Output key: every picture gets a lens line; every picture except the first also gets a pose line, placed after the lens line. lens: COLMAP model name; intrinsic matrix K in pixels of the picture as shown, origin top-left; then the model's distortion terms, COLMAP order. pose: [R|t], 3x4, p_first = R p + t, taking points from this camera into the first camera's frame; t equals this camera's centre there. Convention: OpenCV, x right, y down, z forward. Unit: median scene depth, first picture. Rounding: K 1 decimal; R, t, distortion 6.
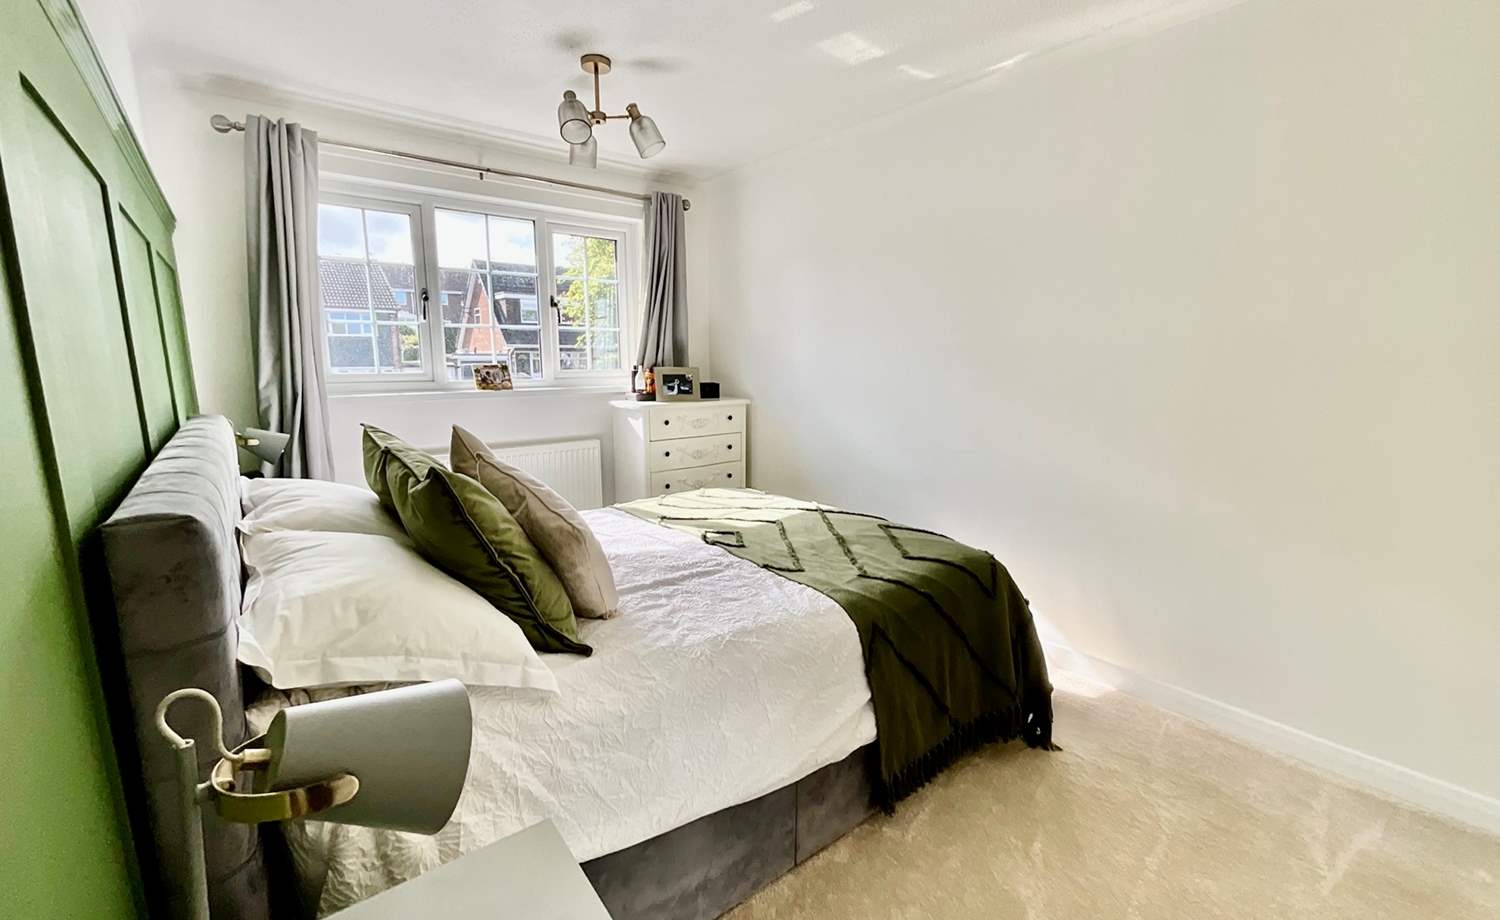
lens RADIAL K [[608.0, 0, 760.6], [0, 608.0, 460.0], [0, 0, 1]] dist [0.000169, -0.000124]
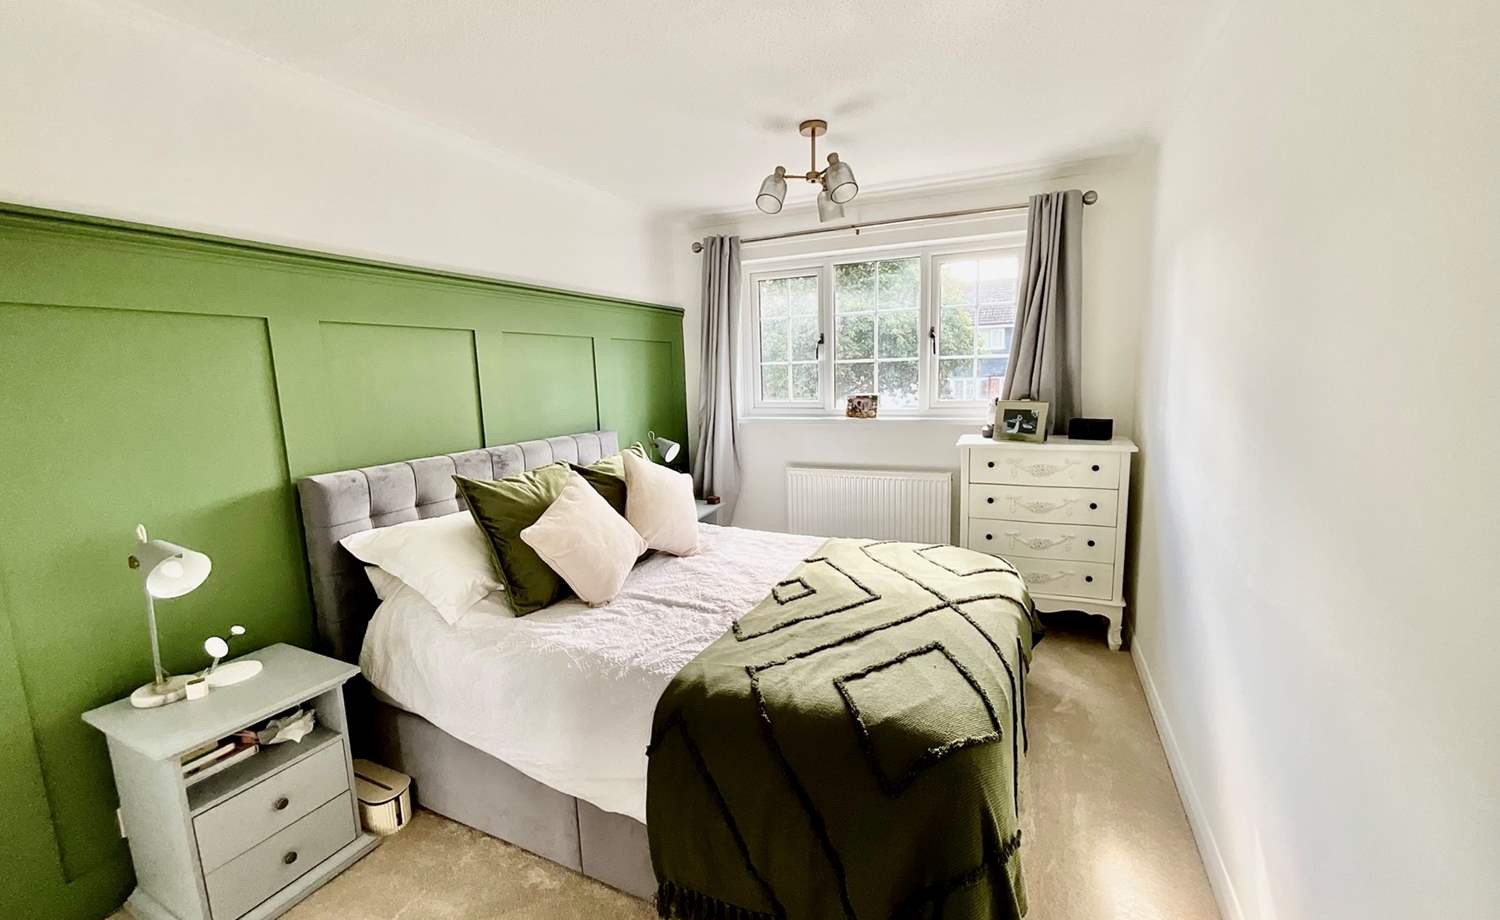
lens RADIAL K [[608.0, 0, 758.8], [0, 608.0, 459.4], [0, 0, 1]] dist [0.000169, -0.000124]
pose [[0.465491, 0.111577, -0.877991, 0.451480], [-0.125771, 0.990293, 0.059168, -0.078106], [0.876071, 0.082884, 0.475006, 0.293135]]
